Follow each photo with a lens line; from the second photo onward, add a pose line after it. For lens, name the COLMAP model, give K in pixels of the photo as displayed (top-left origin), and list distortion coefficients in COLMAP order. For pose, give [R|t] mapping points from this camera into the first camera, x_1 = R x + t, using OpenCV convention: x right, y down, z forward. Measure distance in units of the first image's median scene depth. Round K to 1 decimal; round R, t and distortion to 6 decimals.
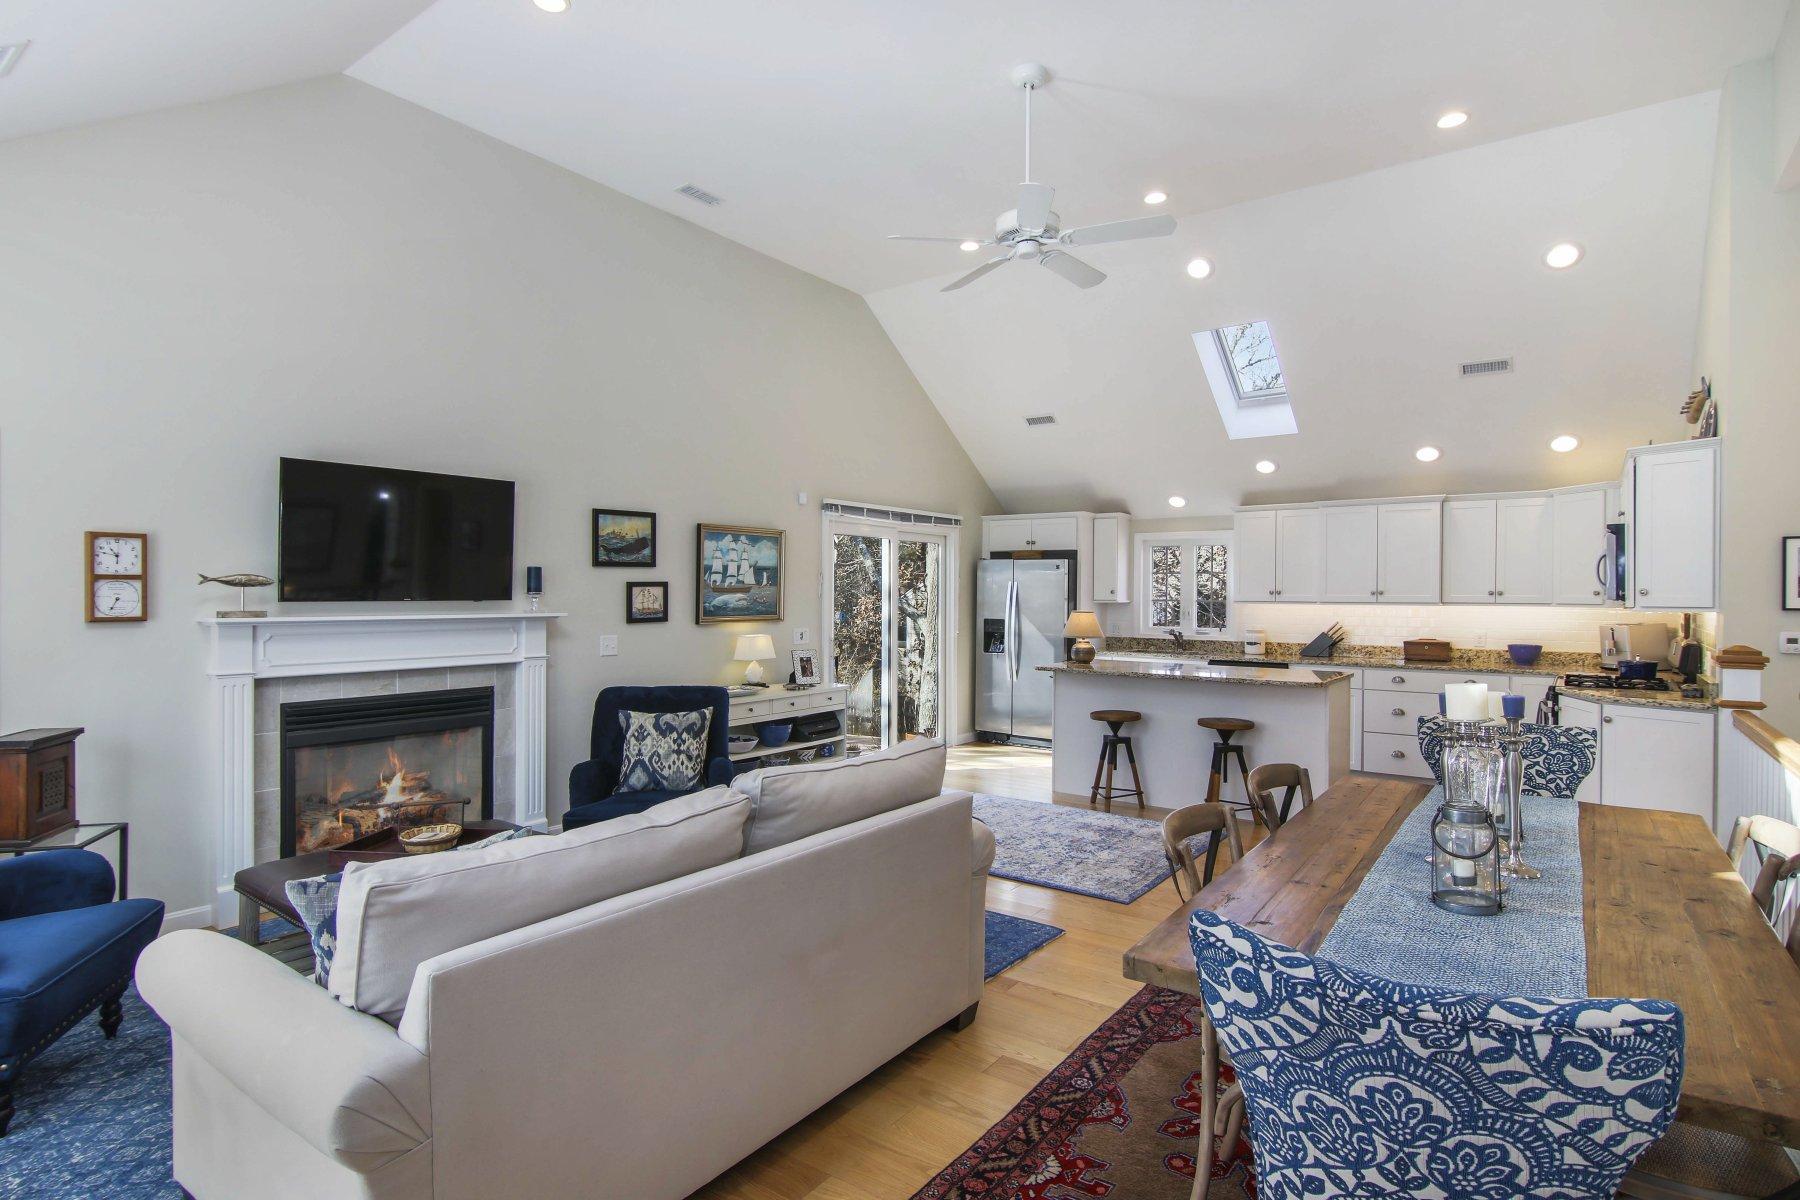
lens RADIAL K [[910.2, 0, 900.0], [0, 910.2, 600.0], [0, 0, 1]] dist [-0.002066, -0.000182]
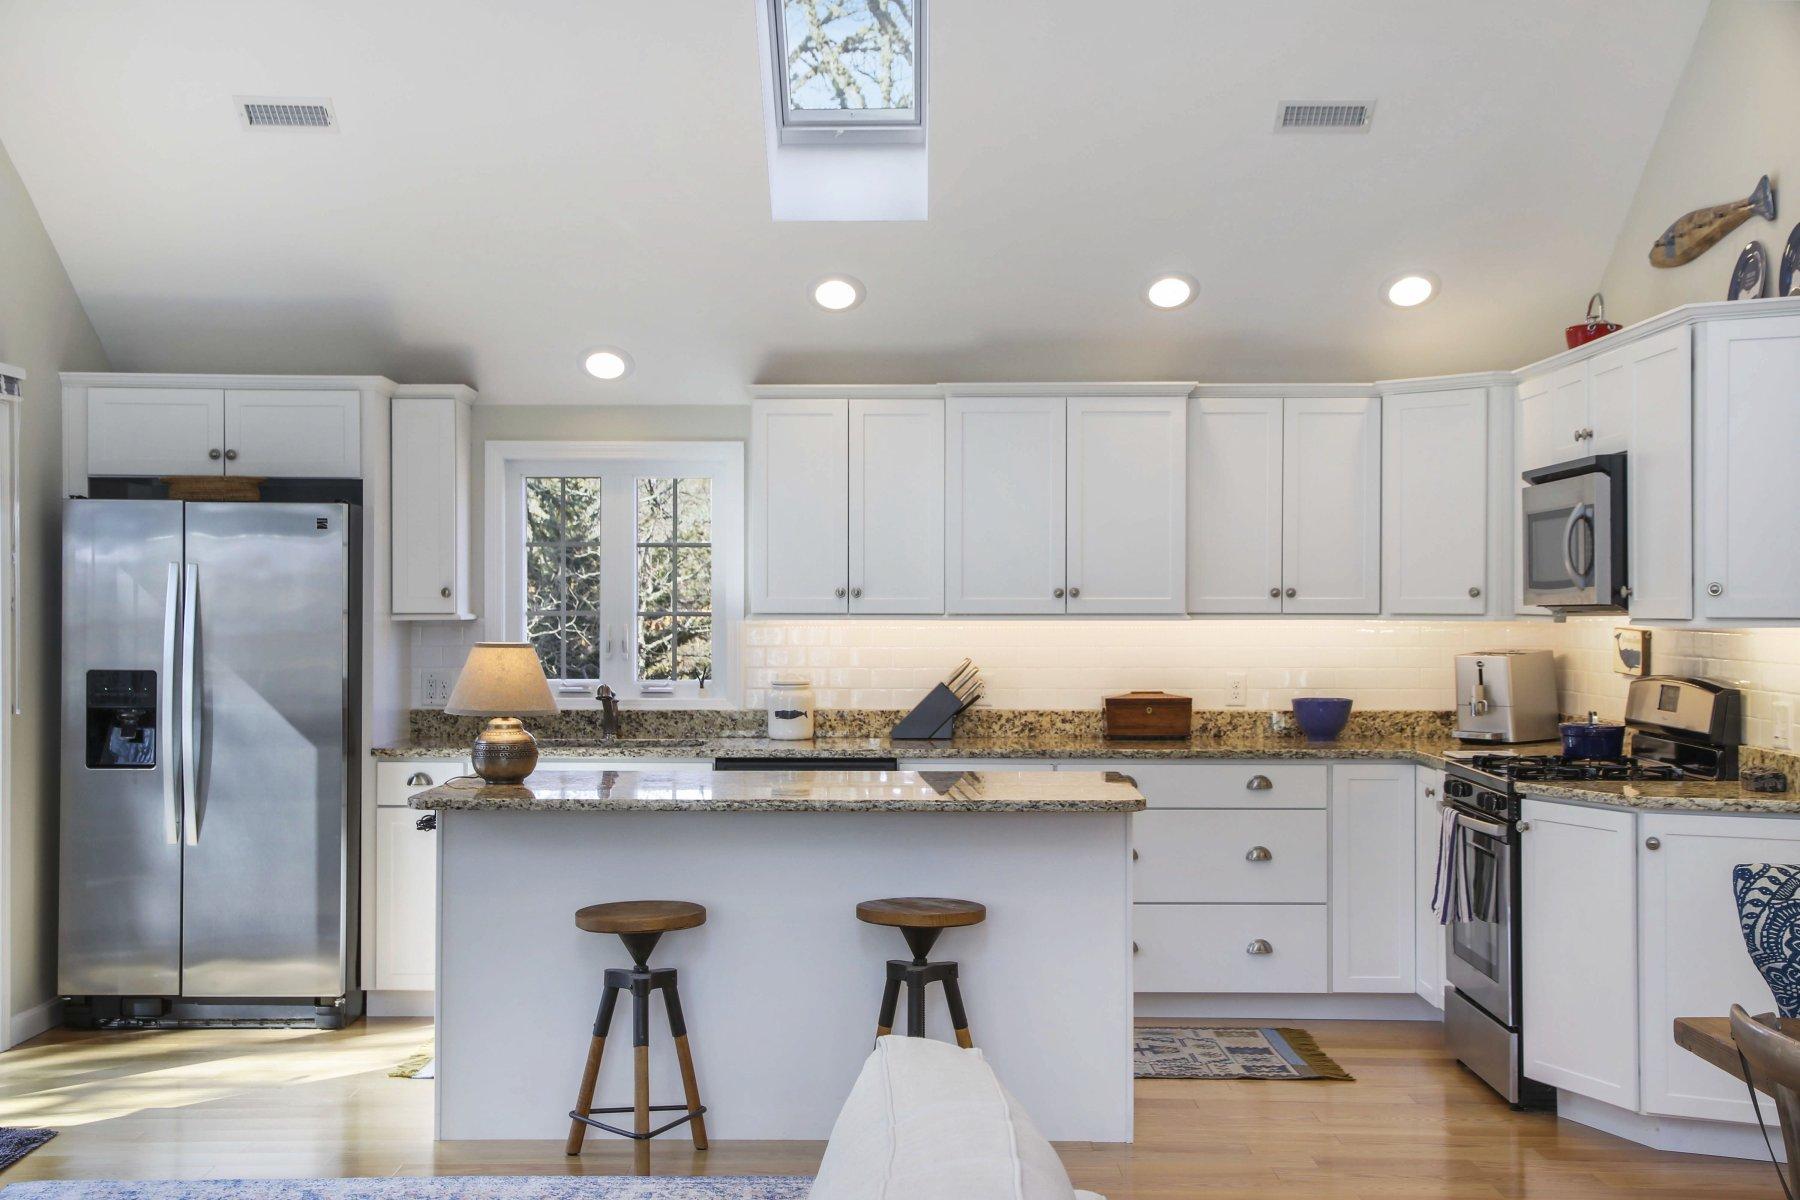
lens RADIAL K [[2249.0, 0, 900.0], [0, 2249.0, 600.0], [0, 0, 1]] dist [0.083758, -0.004919]
pose [[0.816005, -0.004573, 0.578027, -0.178810], [0.007285, 0.999971, -0.002372, -0.002100], [-0.578000, 0.006146, 0.816014, 0.132961]]
